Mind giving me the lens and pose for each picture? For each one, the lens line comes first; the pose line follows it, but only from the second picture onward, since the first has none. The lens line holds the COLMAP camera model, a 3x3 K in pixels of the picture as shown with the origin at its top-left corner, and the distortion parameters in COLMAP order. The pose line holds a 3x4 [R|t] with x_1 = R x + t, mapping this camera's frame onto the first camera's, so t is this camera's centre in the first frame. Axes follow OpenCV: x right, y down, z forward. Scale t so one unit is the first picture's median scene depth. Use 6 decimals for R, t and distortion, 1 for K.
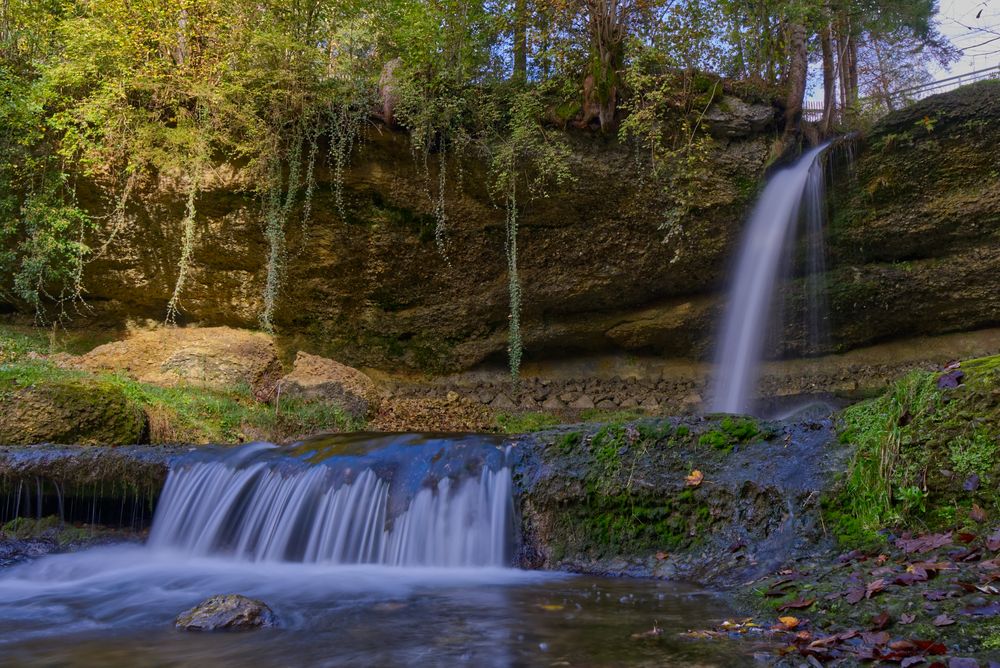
lens RADIAL K [[946.3, 0, 503.8], [0, 946.3, 350.0], [0, 0, 1]] dist [0.008596, -0.024444]
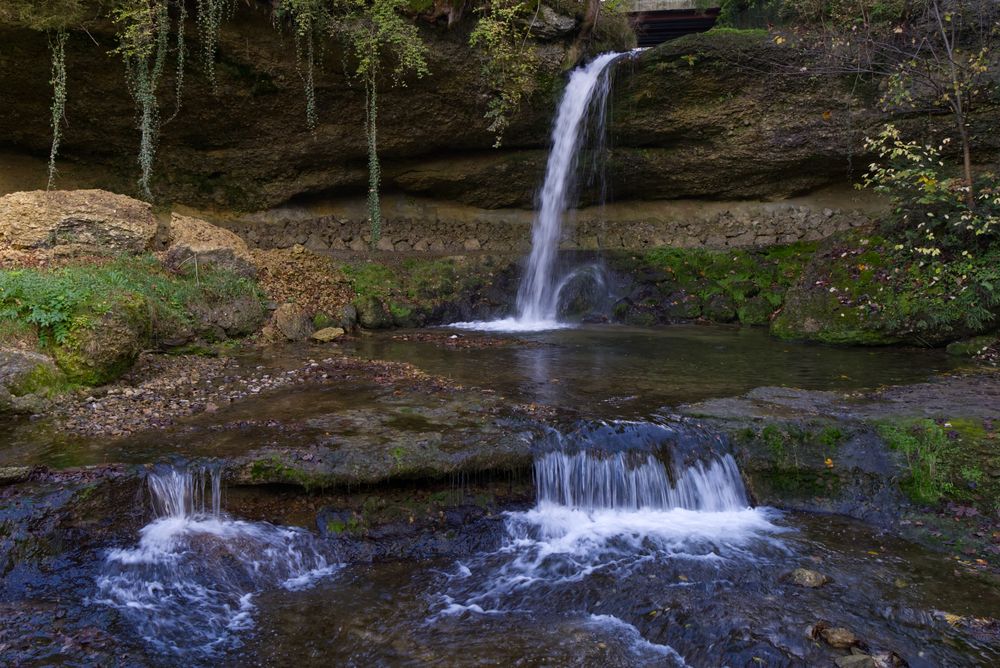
lens RADIAL K [[946.3, 0, 503.8], [0, 946.3, 350.0], [0, 0, 1]] dist [0.008596, -0.024444]
pose [[0.895747, -0.044083, 0.442372, -0.349945], [-0.080957, 0.962258, 0.259817, -0.152834], [-0.437130, -0.268543, 0.858372, -0.120202]]
